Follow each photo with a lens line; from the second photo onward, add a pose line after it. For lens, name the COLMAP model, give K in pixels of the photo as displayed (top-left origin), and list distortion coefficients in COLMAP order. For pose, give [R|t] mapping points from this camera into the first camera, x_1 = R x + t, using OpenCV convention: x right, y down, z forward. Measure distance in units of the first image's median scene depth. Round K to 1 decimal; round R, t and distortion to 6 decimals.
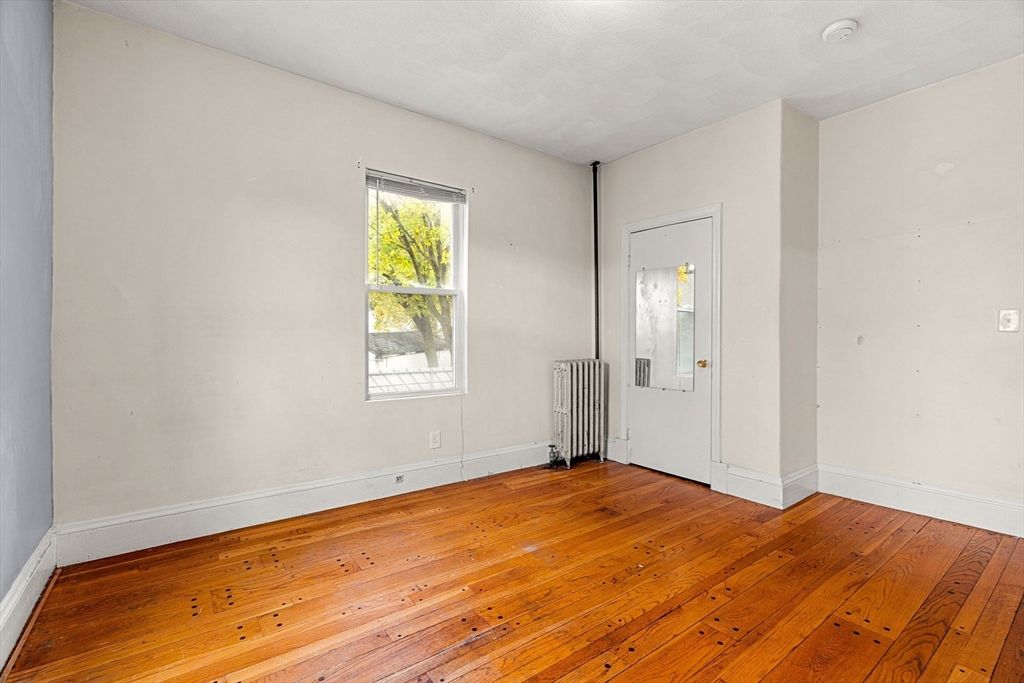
lens RADIAL K [[468.5, 0, 510.2], [0, 468.5, 341.8], [0, 0, 1]] dist [-0.011826, 0.000245]
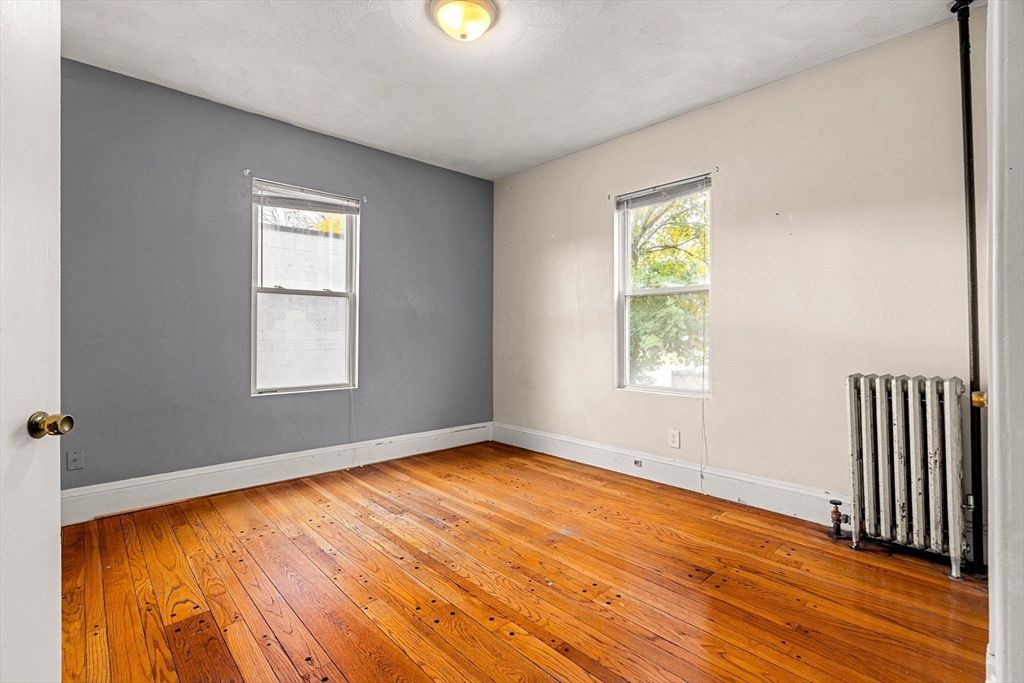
lens RADIAL K [[468.5, 0, 510.2], [0, 468.5, 341.8], [0, 0, 1]] dist [-0.011826, 0.000245]
pose [[0.098299, 0.012886, -0.995073, 0.866250], [-0.013807, 0.999838, 0.011584, -0.004605], [0.995061, 0.012600, 0.098461, 0.604205]]
